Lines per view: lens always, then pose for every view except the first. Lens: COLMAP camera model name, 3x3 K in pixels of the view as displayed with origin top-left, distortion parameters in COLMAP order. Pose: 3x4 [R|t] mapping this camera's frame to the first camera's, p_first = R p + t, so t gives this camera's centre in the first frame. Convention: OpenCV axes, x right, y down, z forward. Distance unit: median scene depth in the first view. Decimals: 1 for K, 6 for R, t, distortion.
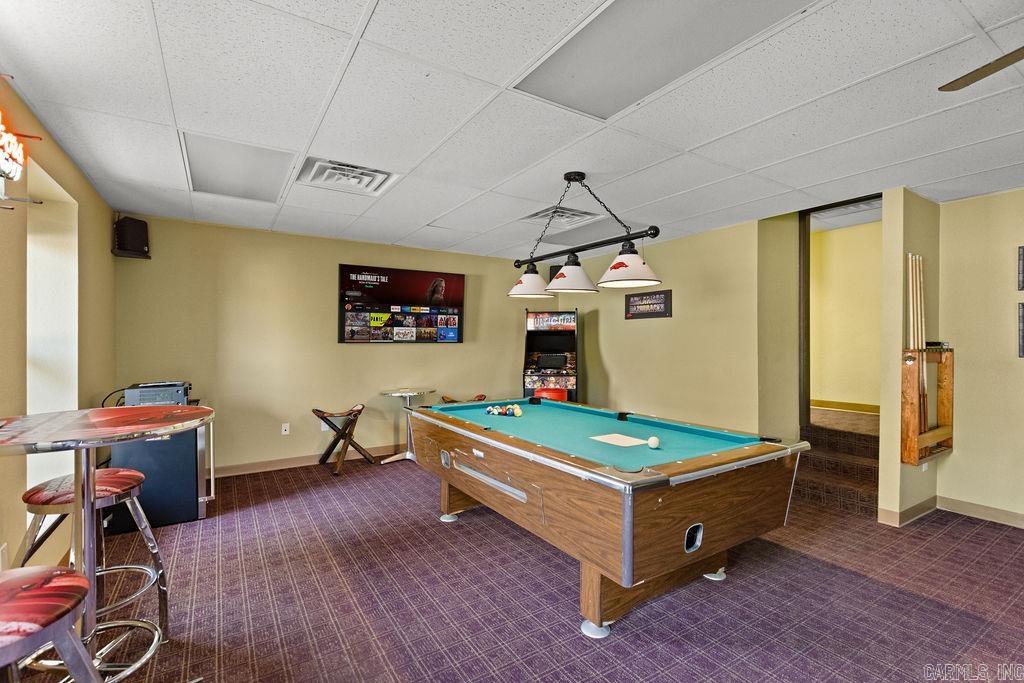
lens RADIAL K [[457.0, 0, 519.8], [0, 457.0, 335.6], [0, 0, 1]] dist [-0.001135, -0.000040]
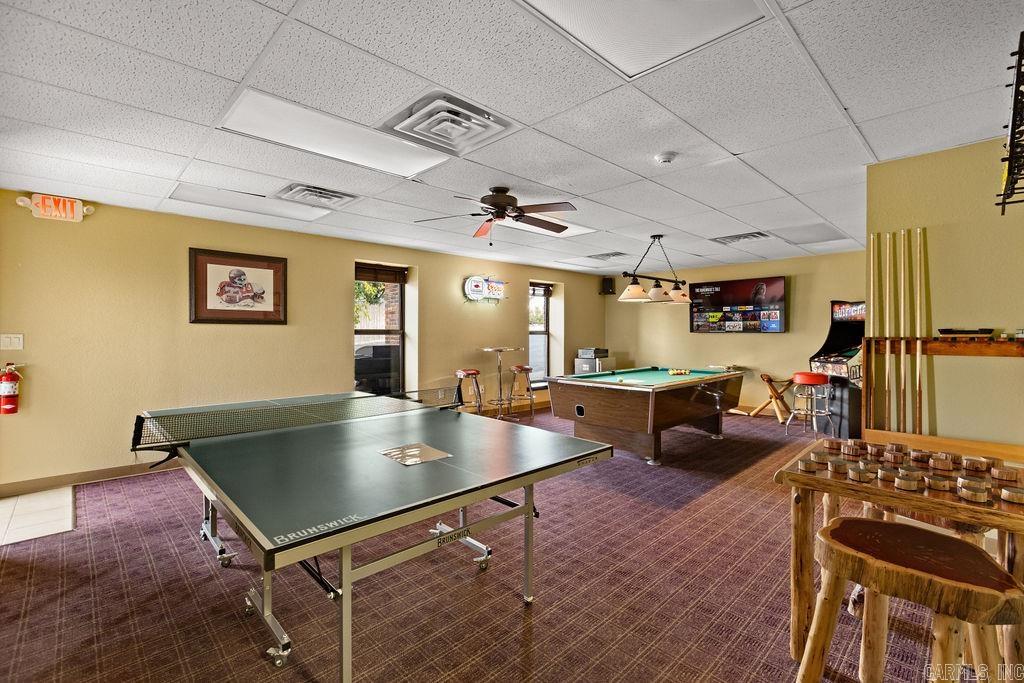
lens RADIAL K [[457.0, 0, 532.9], [0, 457.0, 331.9], [0, 0, 1]] dist [-0.001135, -0.000040]
pose [[0.238852, -0.002393, -0.971053, 0.977781], [0.010617, 0.999944, 0.000147, 0.007464], [0.970998, -0.010345, 0.238864, 0.067175]]
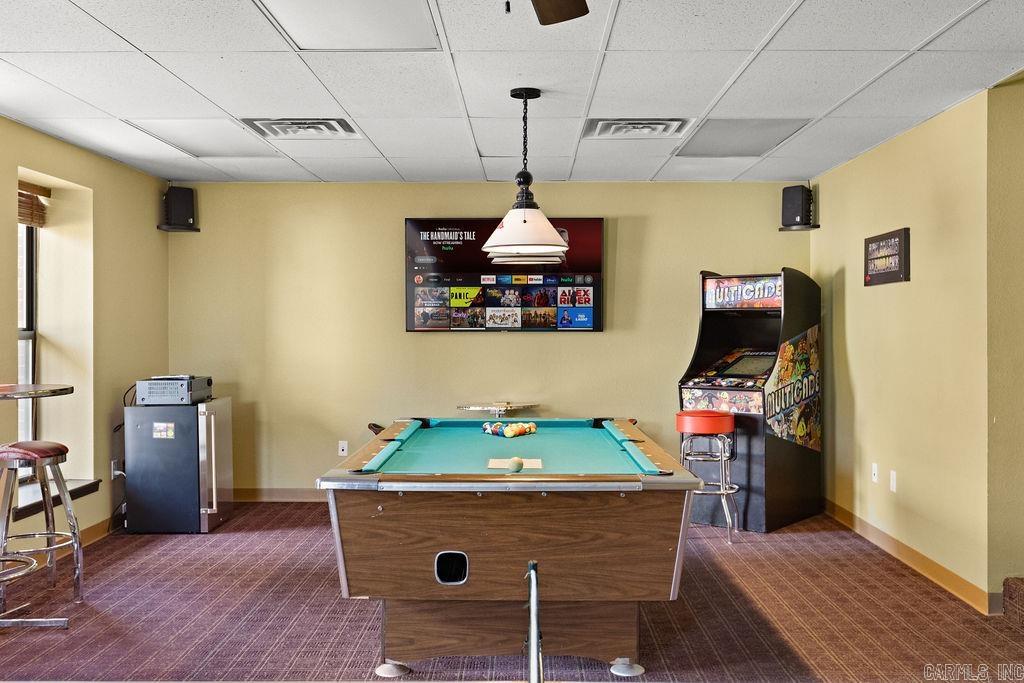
lens RADIAL K [[966.5, 0, 526.7], [0, 966.5, 322.0], [0, 0, 1]] dist [0.006595, 0.000000]
pose [[0.842993, -0.005322, -0.537898, 0.522965], [0.007996, 0.999965, 0.002639, -0.000739], [0.537865, -0.006526, 0.843006, -0.142189]]
